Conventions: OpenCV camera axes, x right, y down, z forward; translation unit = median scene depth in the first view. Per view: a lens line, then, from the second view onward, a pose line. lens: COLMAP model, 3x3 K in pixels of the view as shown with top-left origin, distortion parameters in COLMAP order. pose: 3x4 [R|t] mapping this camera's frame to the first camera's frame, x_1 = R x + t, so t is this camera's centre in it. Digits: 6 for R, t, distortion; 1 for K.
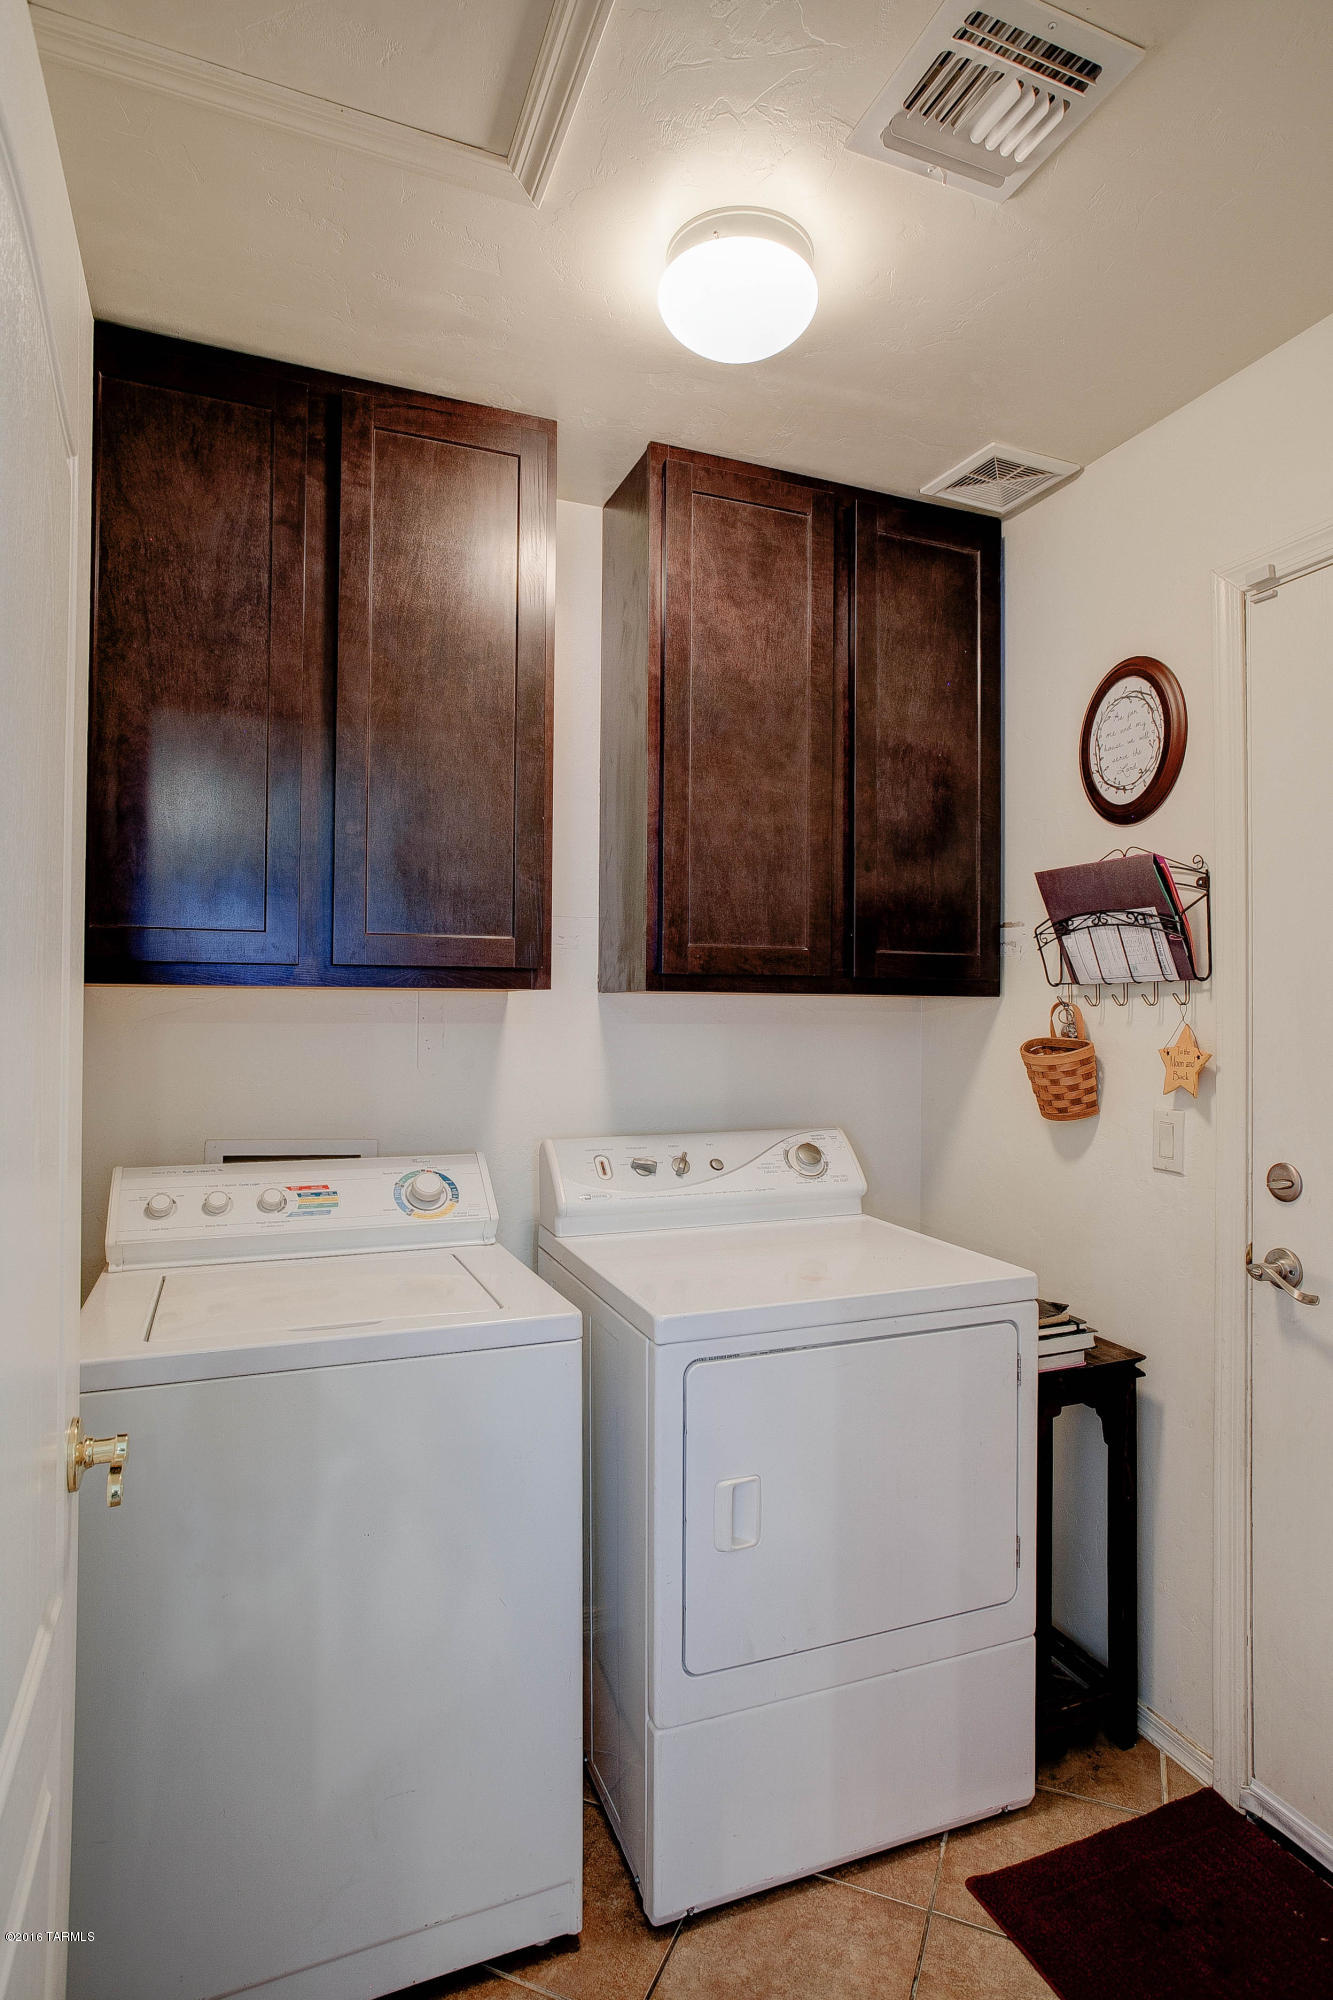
lens RADIAL K [[1088.8, 0, 671.6], [0, 1088.8, 997.5], [0, 0, 1]] dist [-0.013258, 0.000911]
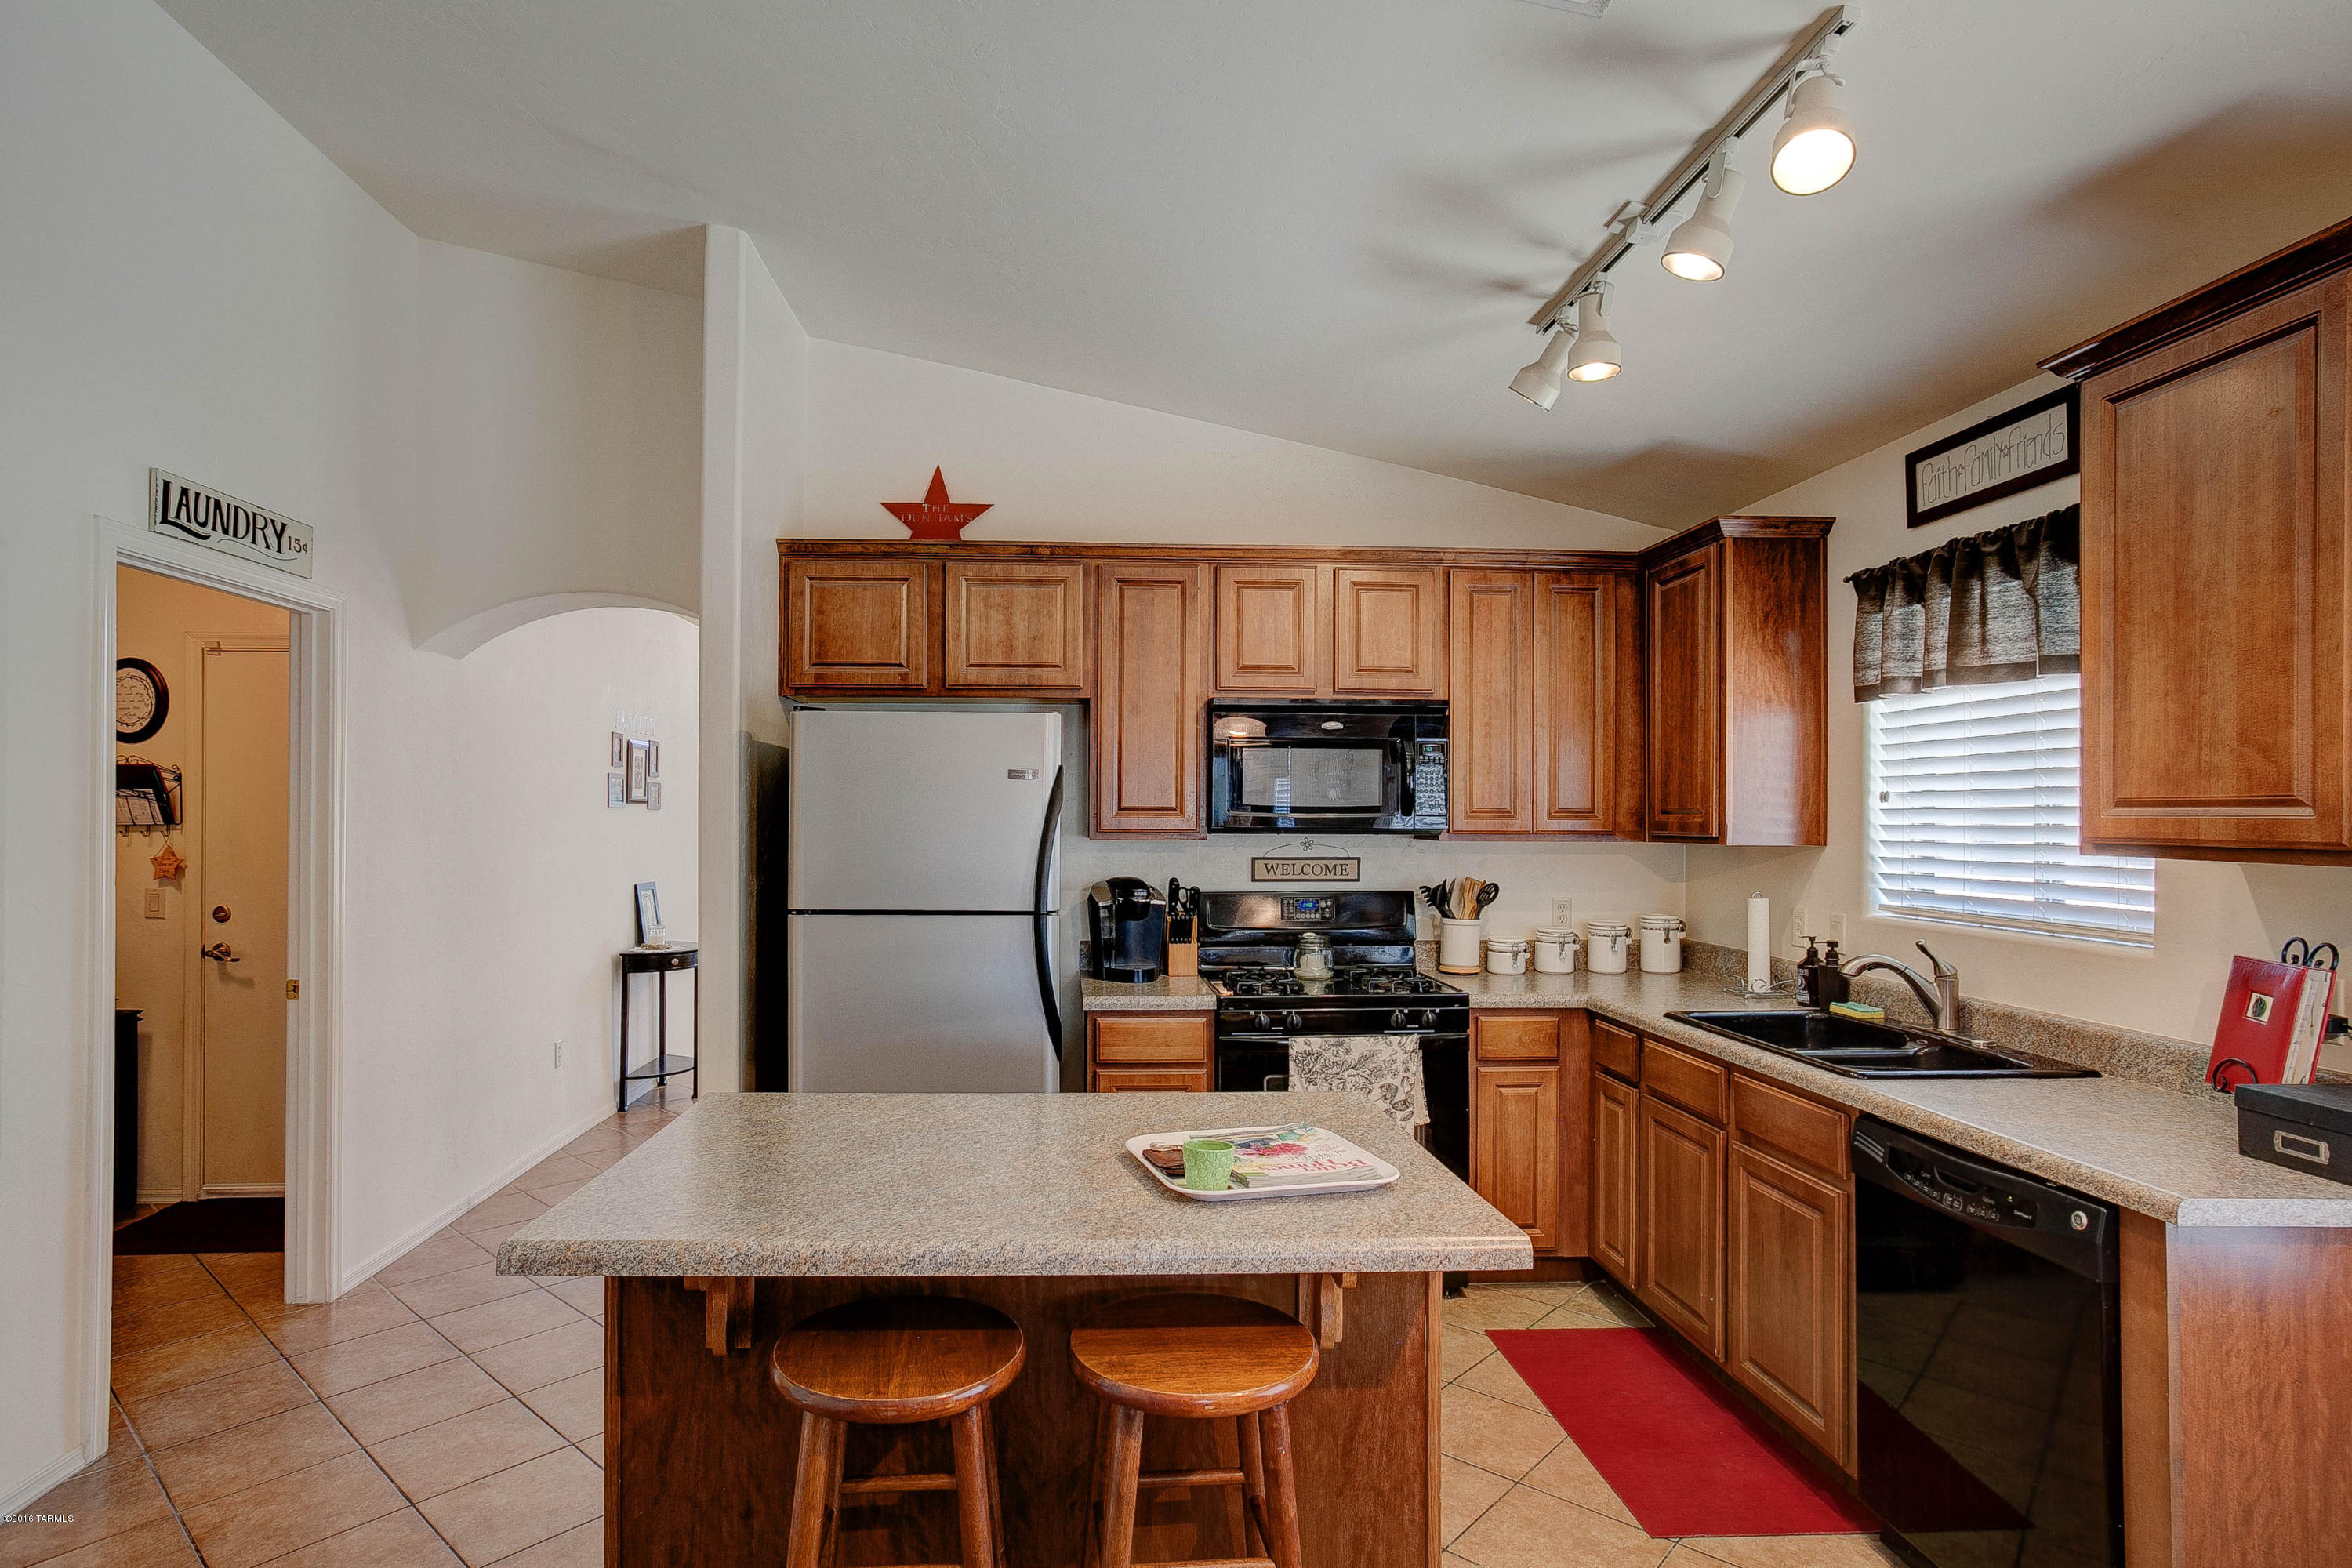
lens RADIAL K [[1224.9, 0, 1127.4], [0, 1224.9, 807.7], [0, 0, 1]] dist [0.005304, 0.002361]
pose [[0.331047, 0.004733, 0.943602, -1.152893], [-0.009226, 0.999956, -0.001779, -0.061356], [-0.943569, -0.008116, 0.331076, -1.530249]]
